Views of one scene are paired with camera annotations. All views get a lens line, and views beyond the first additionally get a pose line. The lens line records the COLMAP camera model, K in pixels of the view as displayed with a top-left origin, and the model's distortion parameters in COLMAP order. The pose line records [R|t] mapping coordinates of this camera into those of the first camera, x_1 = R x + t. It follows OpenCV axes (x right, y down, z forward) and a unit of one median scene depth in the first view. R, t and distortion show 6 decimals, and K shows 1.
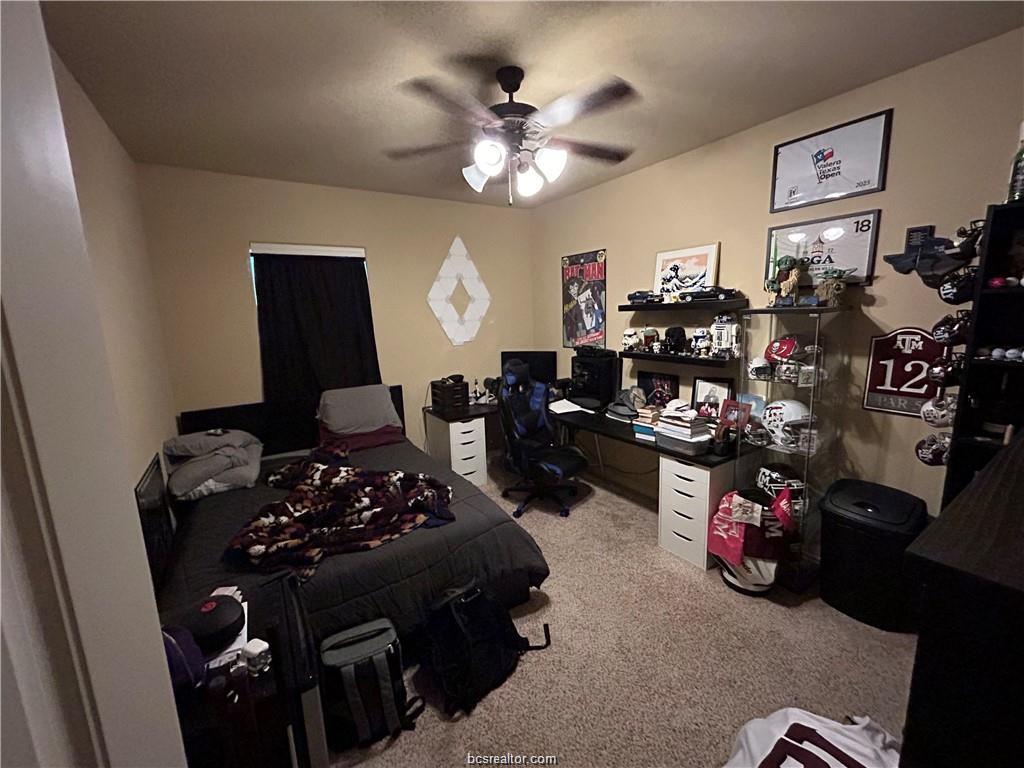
lens RADIAL K [[414.6, 0, 511.0], [0, 414.6, 383.2], [0, 0, 1]] dist [0.014031, -0.005593]
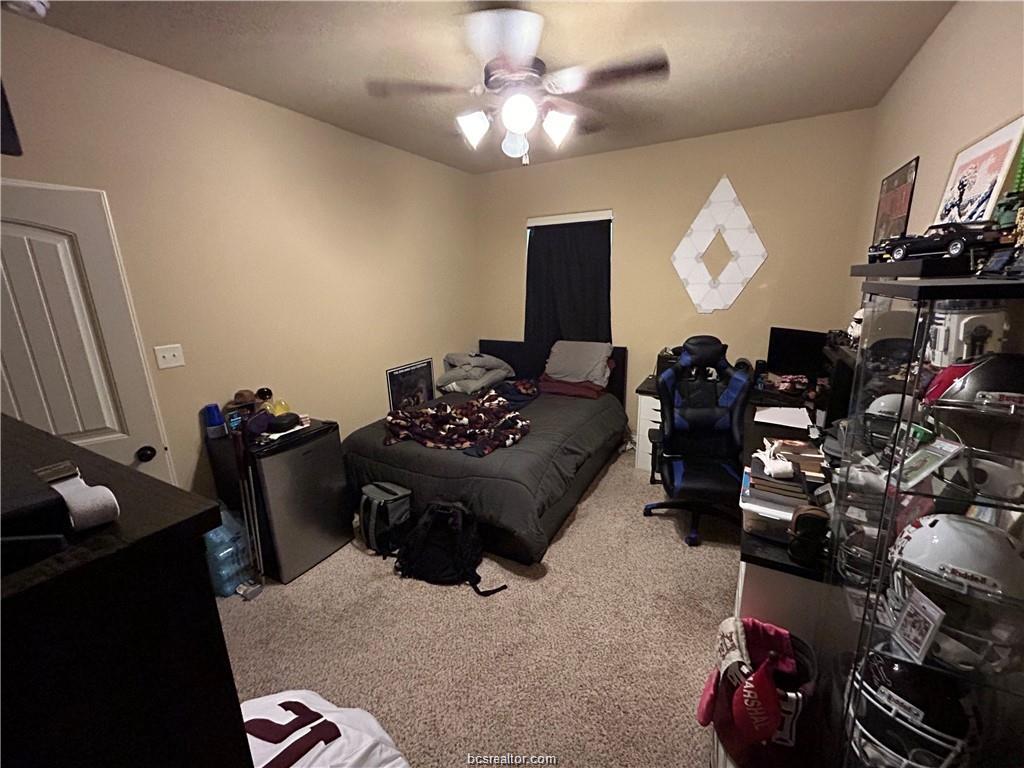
lens RADIAL K [[414.6, 0, 511.0], [0, 414.6, 383.2], [0, 0, 1]] dist [0.014031, -0.005593]
pose [[0.482700, 0.234325, -0.843856, 0.576127], [-0.145250, 0.971617, 0.186716, -0.072016], [0.863657, 0.032442, 0.503036, 0.322178]]
